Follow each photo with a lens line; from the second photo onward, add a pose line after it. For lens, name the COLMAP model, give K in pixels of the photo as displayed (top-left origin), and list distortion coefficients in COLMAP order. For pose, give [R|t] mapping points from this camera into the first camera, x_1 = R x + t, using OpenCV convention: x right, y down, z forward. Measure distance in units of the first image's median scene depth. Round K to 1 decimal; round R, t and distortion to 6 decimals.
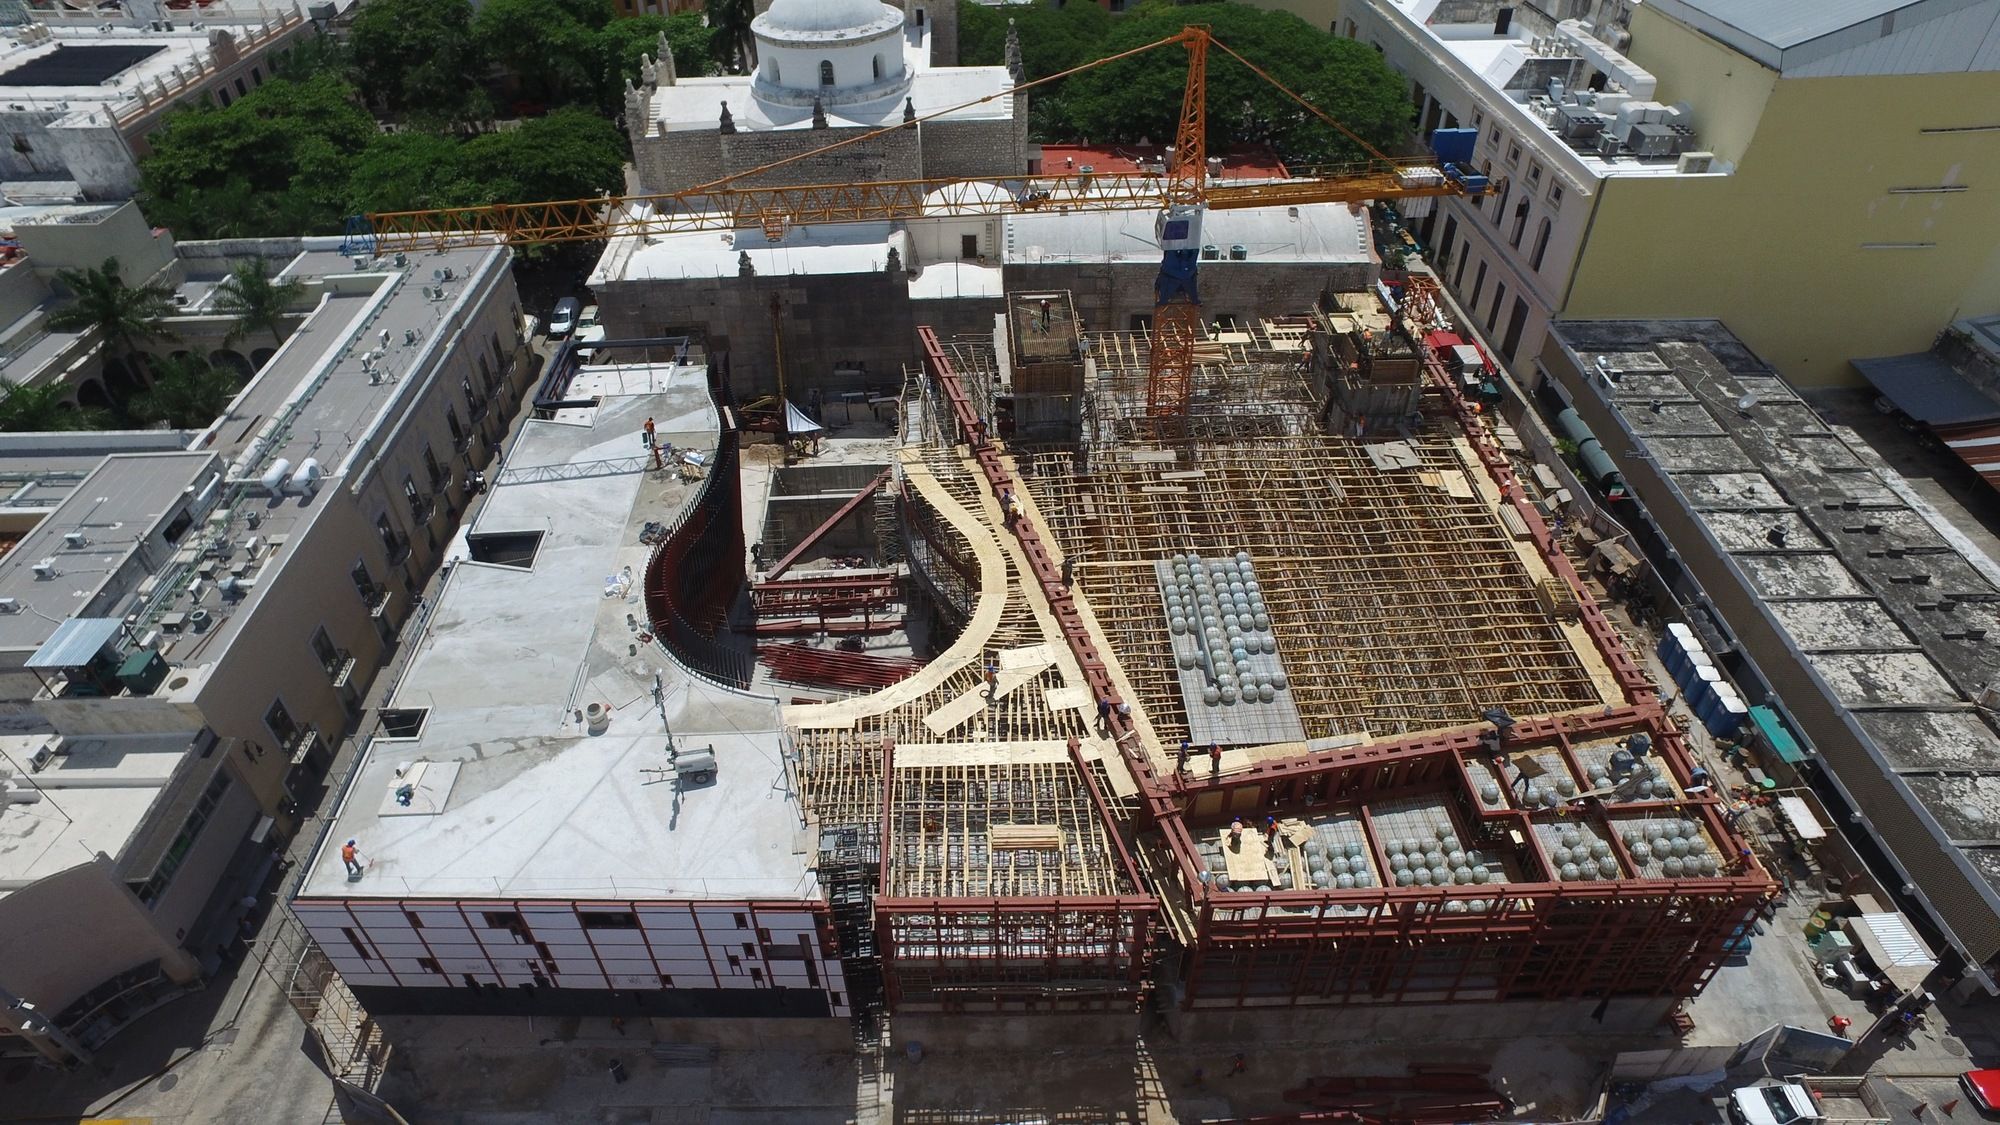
lens RADIAL K [[1129.9, 0, 997.5], [0, 1129.9, 567.9], [0, 0, 1]] dist [-0.002069, 0.000758]
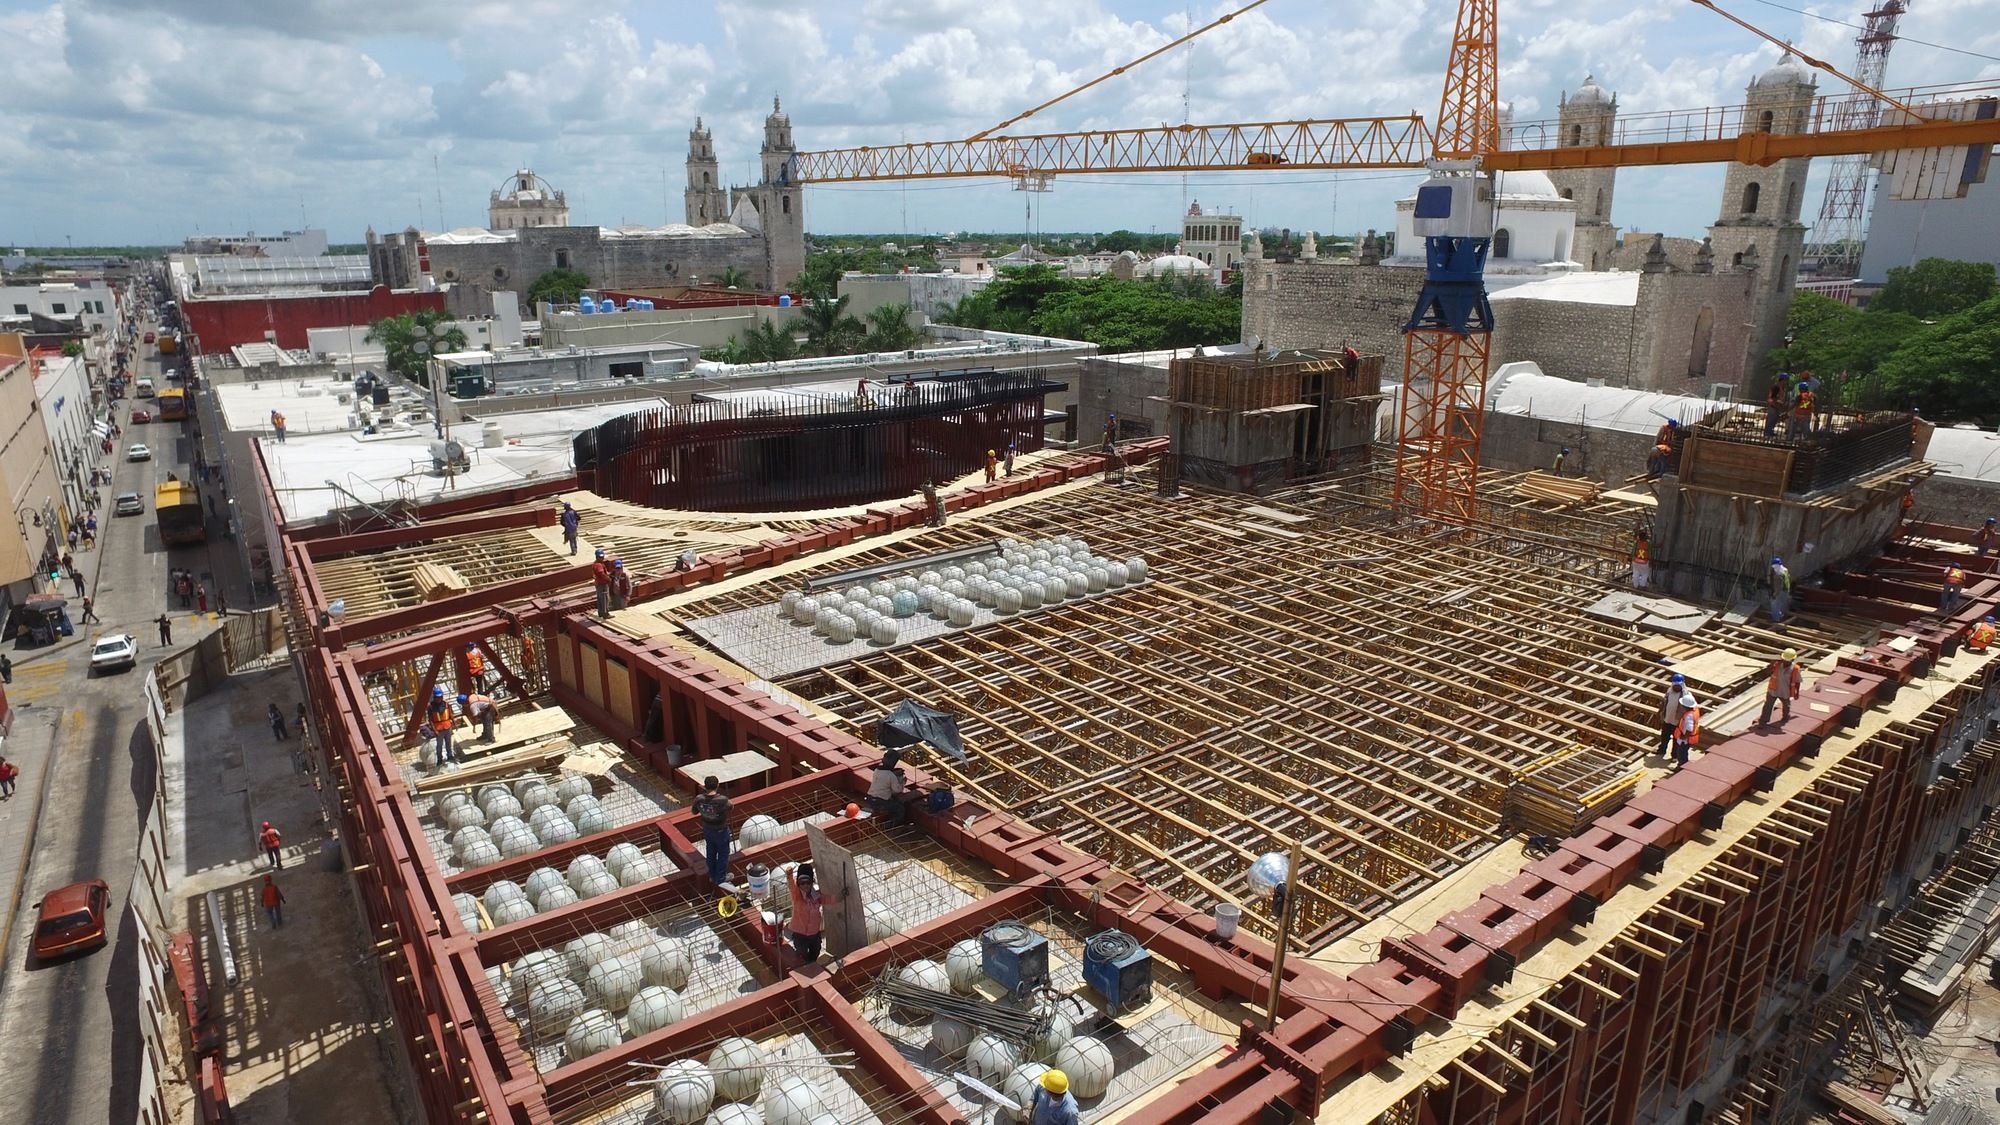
lens RADIAL K [[1129.9, 0, 1003.6], [0, 1129.9, 564.2], [0, 0, 1]] dist [-0.002069, 0.000758]
pose [[0.588784, 0.253190, -0.767612, 0.630167], [-0.526585, 0.840639, -0.126630, 0.099170], [0.613223, 0.478771, 0.628280, 0.601780]]
